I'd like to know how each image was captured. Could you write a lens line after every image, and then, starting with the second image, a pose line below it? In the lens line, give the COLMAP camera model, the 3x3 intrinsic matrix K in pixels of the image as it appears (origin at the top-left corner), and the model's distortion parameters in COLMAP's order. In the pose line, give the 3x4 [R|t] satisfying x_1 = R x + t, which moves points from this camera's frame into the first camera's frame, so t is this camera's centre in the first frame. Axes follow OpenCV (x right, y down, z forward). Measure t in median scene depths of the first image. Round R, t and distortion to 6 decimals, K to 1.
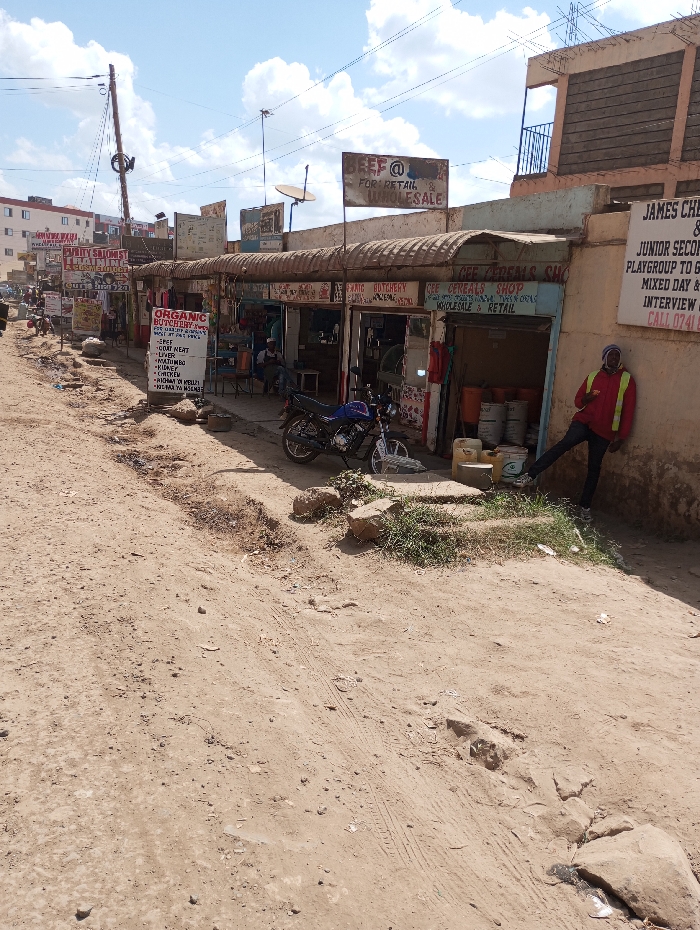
lens RADIAL K [[779.6, 0, 344.5], [0, 779.6, 462.7], [0, 0, 1]] dist [0.048093, -0.041355]
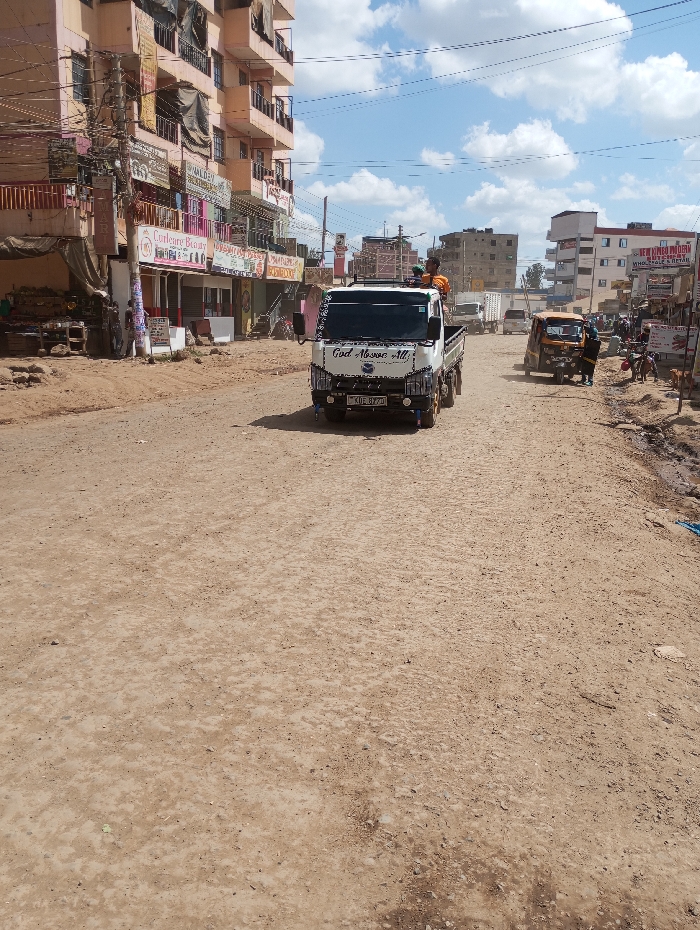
lens RADIAL K [[779.6, 0, 352.9], [0, 779.6, 469.0], [0, 0, 1]] dist [0.048093, -0.041355]
pose [[0.768963, 0.078430, -0.634464, -0.122935], [-0.095898, 0.995368, 0.006817, -0.059986], [0.632060, 0.055602, 0.772922, 0.276368]]
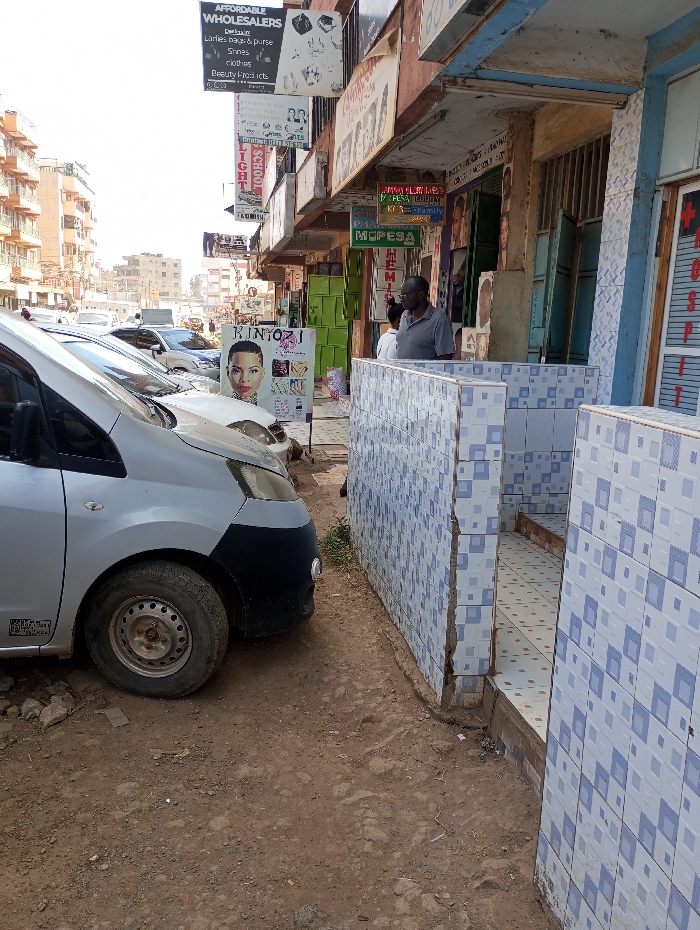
lens RADIAL K [[779.6, 0, 350.9], [0, 779.6, 465.4], [0, 0, 1]] dist [0.048093, -0.041355]
pose [[0.960833, 0.034663, -0.274950, 1.105989], [-0.043955, 0.998649, -0.027705, 0.469379], [0.273619, 0.038706, 0.961059, -2.007041]]
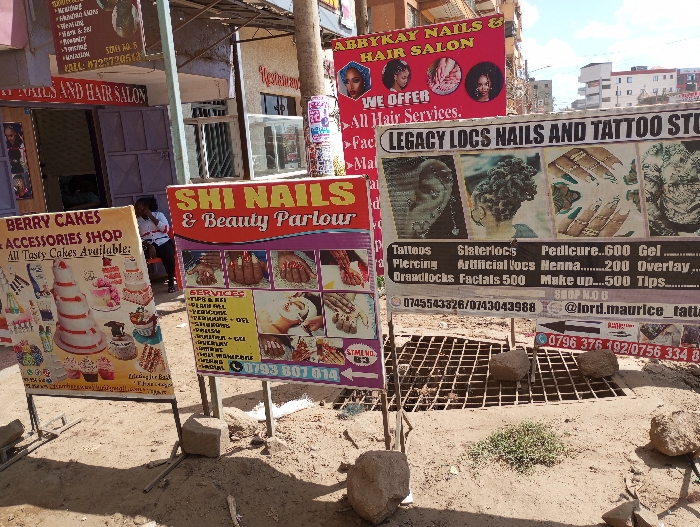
lens RADIAL K [[586.8, 0, 346.6], [0, 586.8, 264.9], [0, 0, 1]] dist [0.048093, -0.041355]
pose [[0.714804, 0.026172, -0.698835, 0.098457], [-0.023035, 0.999638, 0.013876, 0.214278], [0.698945, 0.006179, 0.715149, -1.060125]]
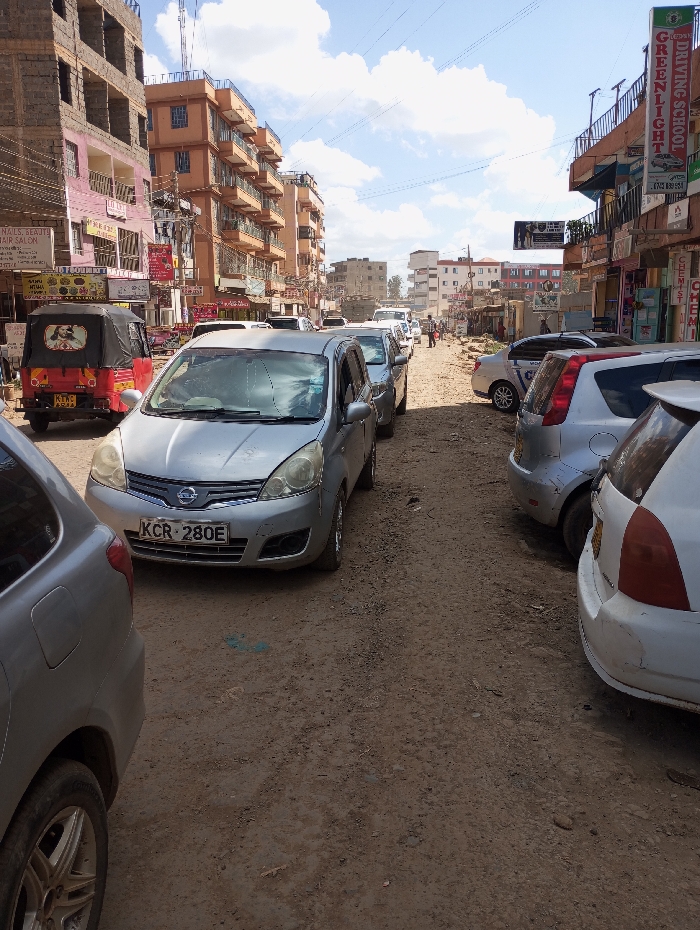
lens RADIAL K [[779.6, 0, 342.4], [0, 779.6, 467.7], [0, 0, 1]] dist [0.048093, -0.041355]
pose [[0.861591, 0.023667, -0.507050, 0.880055], [-0.034489, 0.999334, -0.011960, 0.441437], [0.506429, 0.027792, 0.861833, -1.950182]]
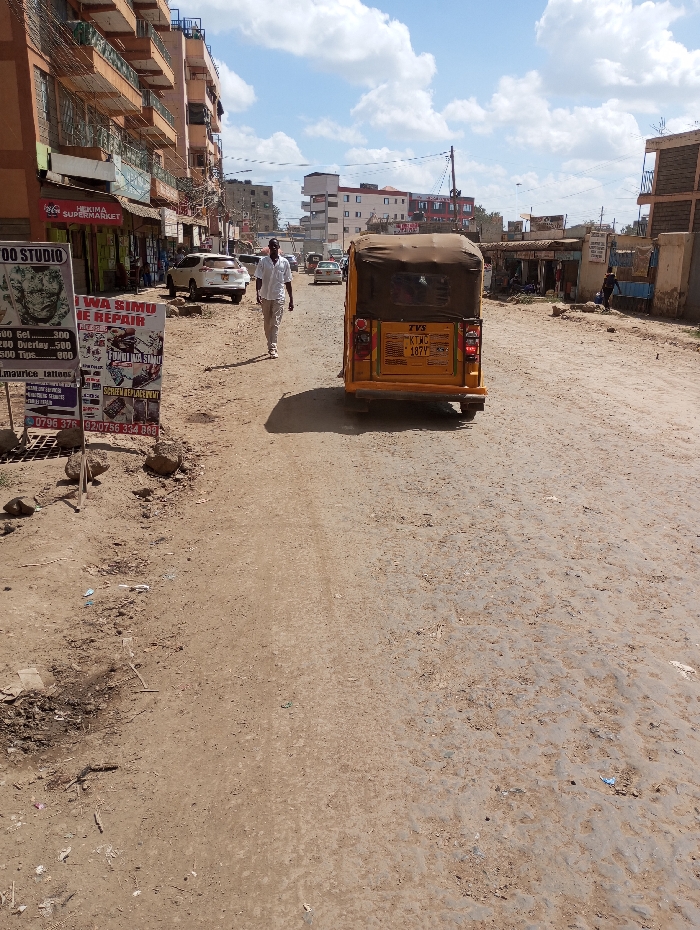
lens RADIAL K [[779.6, 0, 358.2], [0, 779.6, 468.3], [0, 0, 1]] dist [0.048093, -0.041355]
pose [[0.941356, 0.044204, -0.334507, 0.209009], [-0.025333, 0.997842, 0.060569, 0.230981], [0.336463, -0.048543, 0.940445, -1.115979]]
